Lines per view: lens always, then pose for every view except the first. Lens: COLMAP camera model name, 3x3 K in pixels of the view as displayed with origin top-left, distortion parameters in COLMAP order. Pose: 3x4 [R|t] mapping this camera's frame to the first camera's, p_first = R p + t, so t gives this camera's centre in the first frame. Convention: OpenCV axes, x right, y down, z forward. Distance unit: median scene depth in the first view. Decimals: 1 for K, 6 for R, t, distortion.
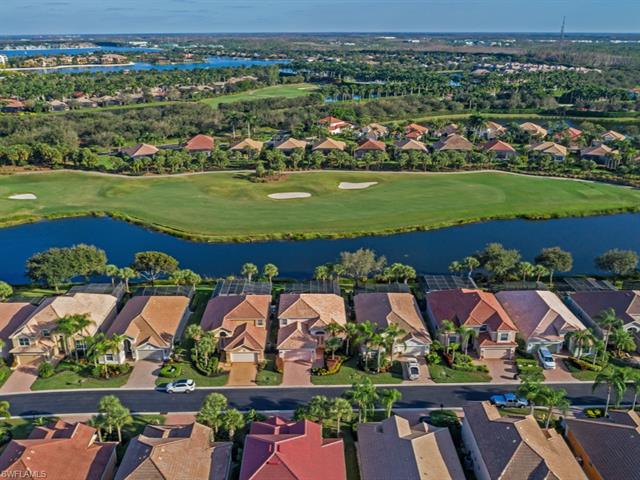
lens RADIAL K [[587.6, 0, 316.1], [0, 587.6, 240.1], [0, 0, 1]] dist [-0.010474, -0.006964]
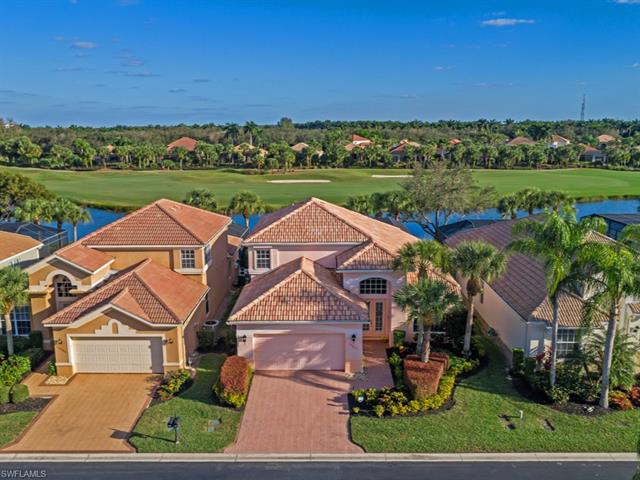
lens RADIAL K [[576.6, 0, 320.0], [0, 576.6, 240.0], [0, 0, 1]] dist [-0.004458, -0.001237]
pose [[0.999806, 0.007538, -0.018191, -0.009792], [-0.010364, 0.986962, -0.160622, 0.107949], [0.016743, 0.160779, 0.986848, 0.408491]]
